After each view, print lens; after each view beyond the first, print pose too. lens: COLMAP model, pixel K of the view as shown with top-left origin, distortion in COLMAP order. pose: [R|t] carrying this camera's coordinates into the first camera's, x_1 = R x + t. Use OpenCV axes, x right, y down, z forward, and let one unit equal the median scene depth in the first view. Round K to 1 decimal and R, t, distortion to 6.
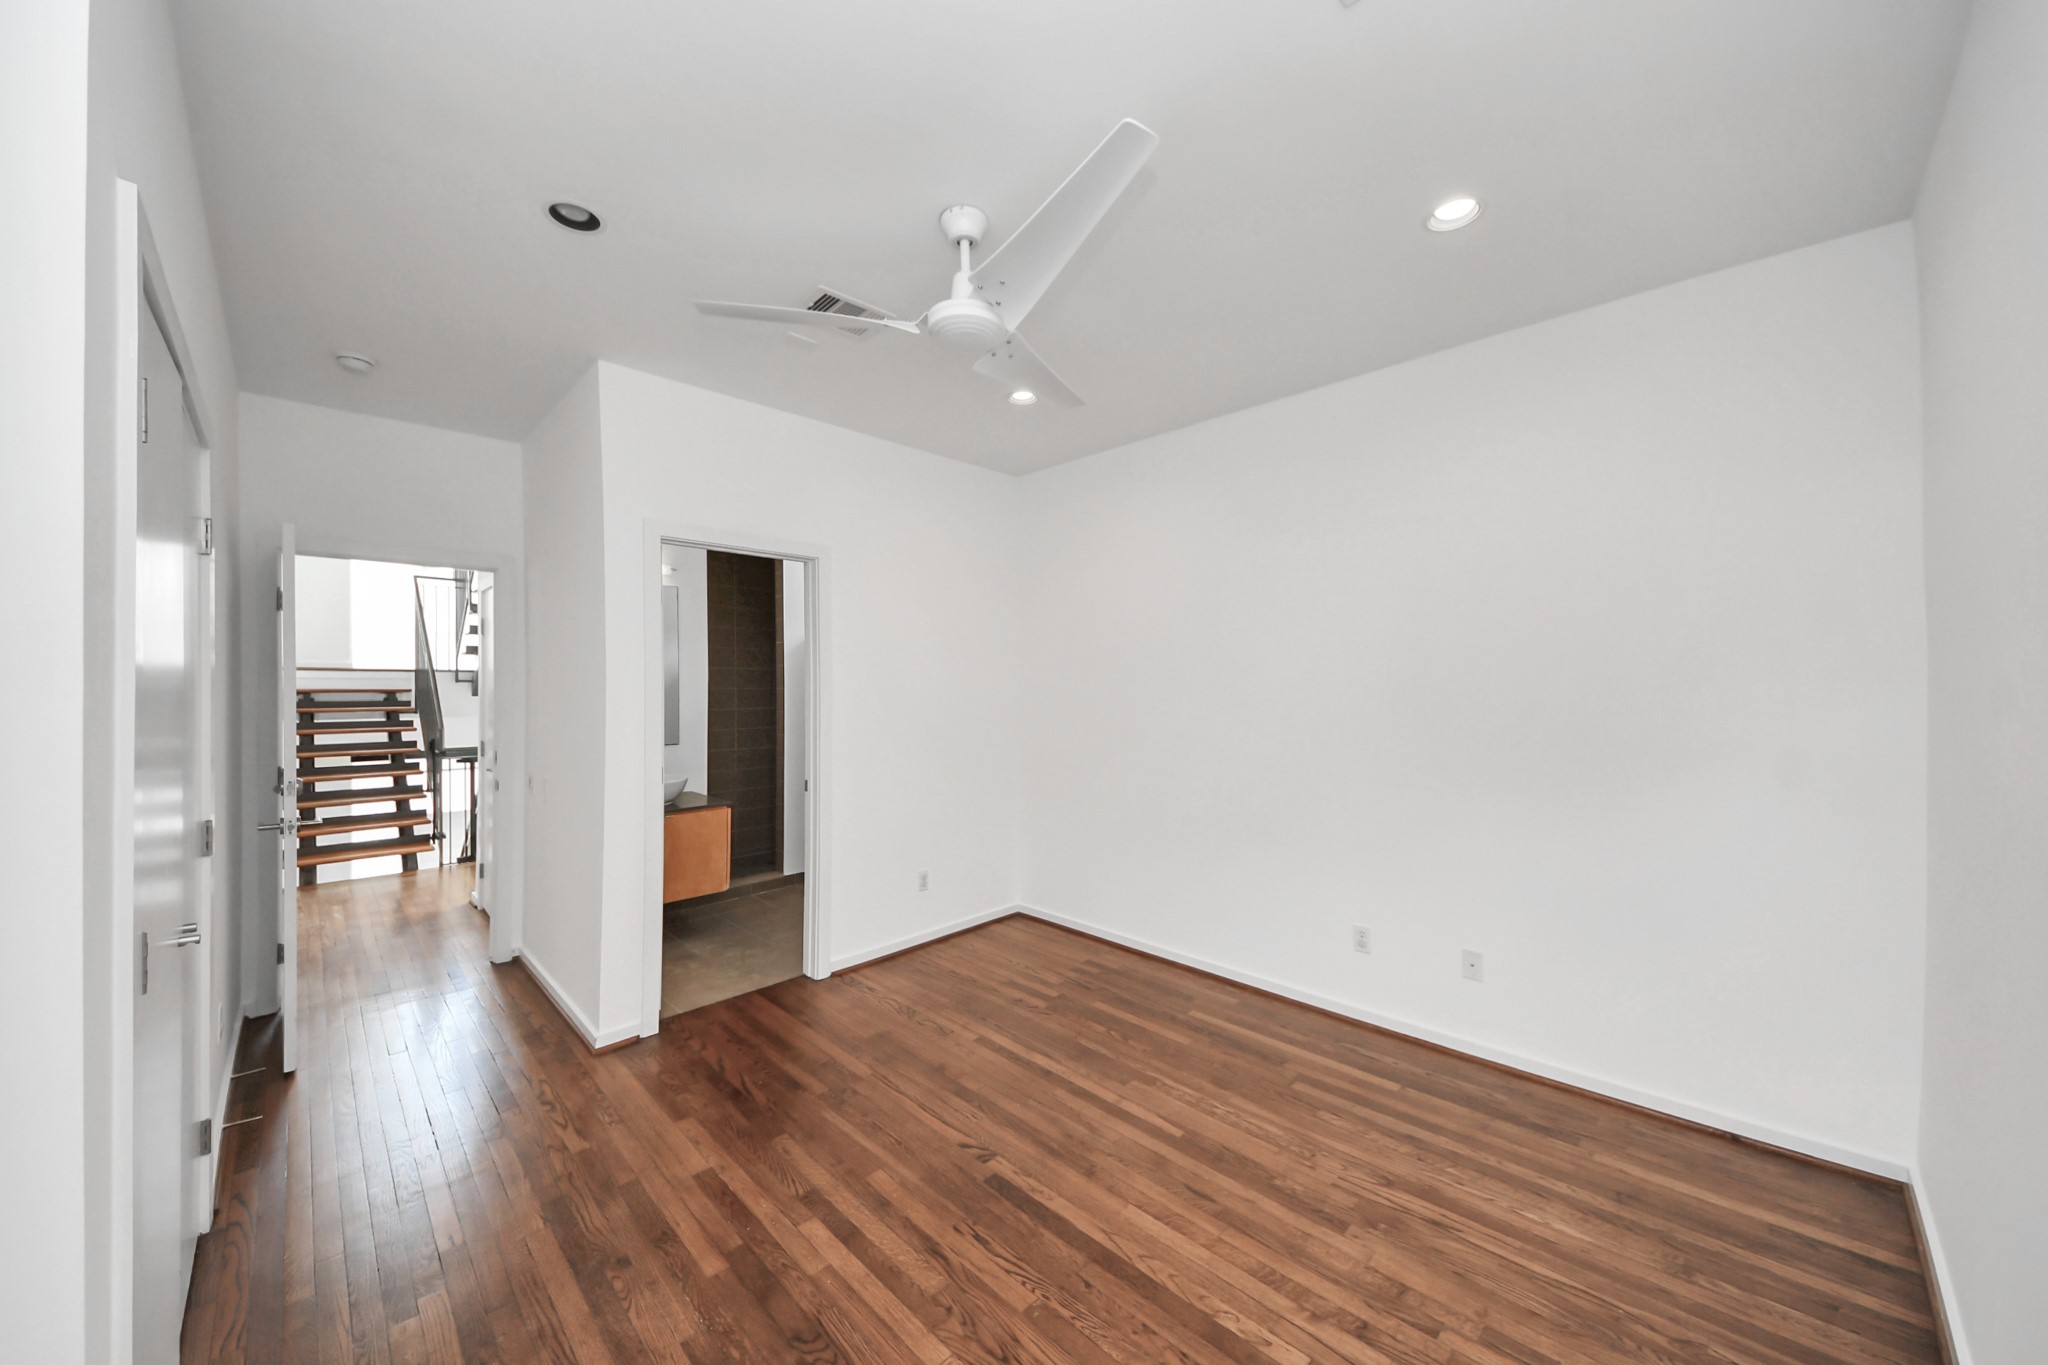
lens RADIAL K [[745.2, 0, 1019.5], [0, 745.2, 680.8], [0, 0, 1]] dist [-0.003543, -0.001292]
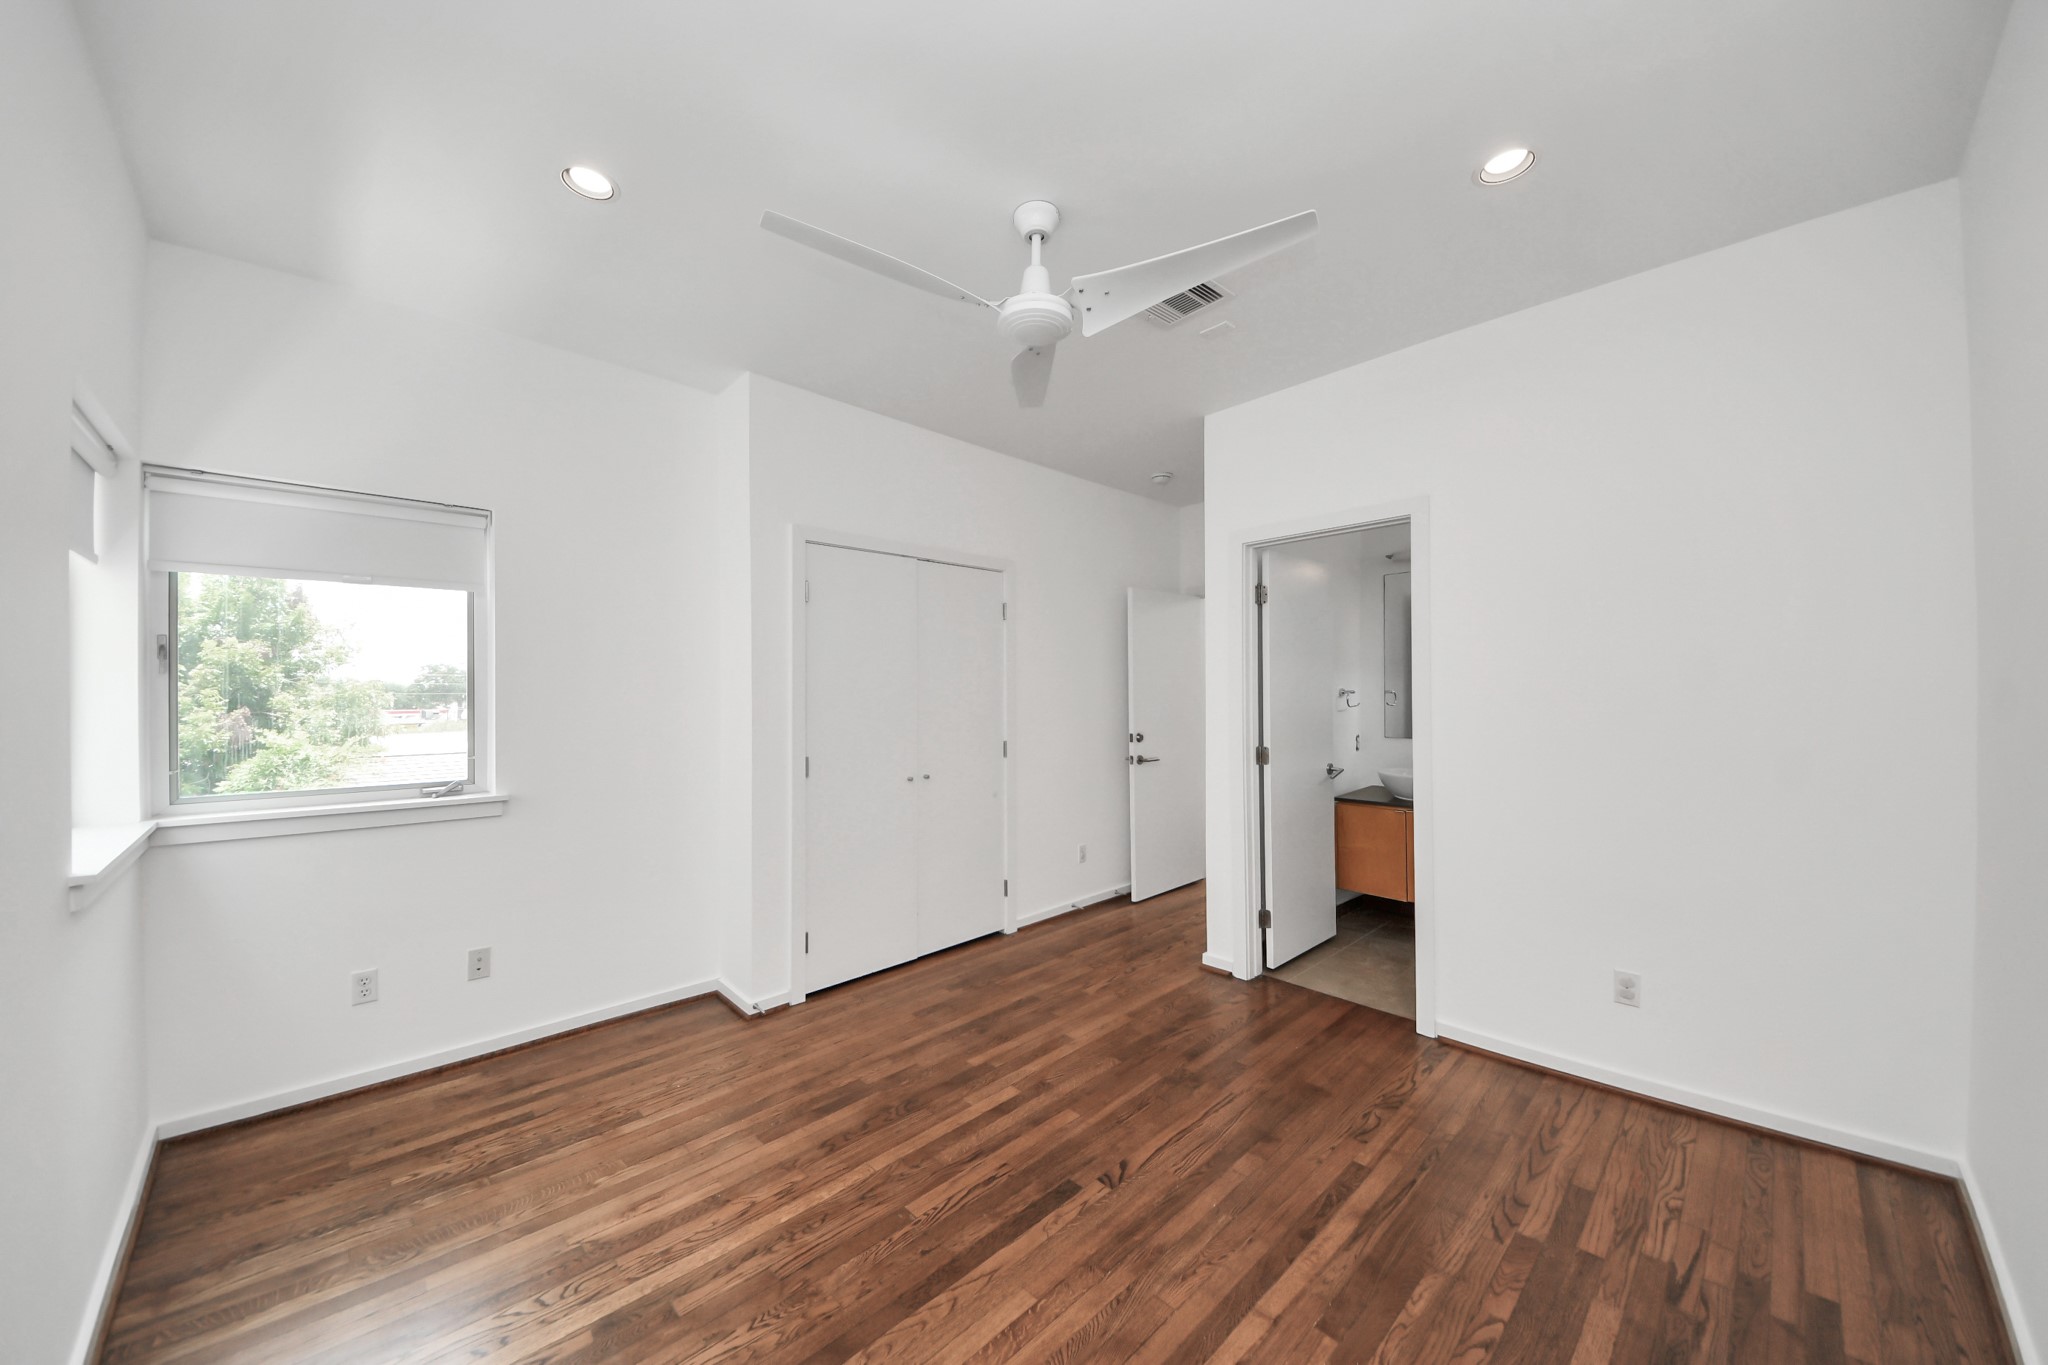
lens RADIAL K [[745.2, 0, 1019.0], [0, 745.2, 674.2], [0, 0, 1]] dist [-0.003543, -0.001292]
pose [[-0.004907, -0.001159, -0.999987, 0.853384], [-0.003309, 0.999994, -0.001143, 0.011790], [0.999982, 0.003303, -0.004911, 0.863519]]
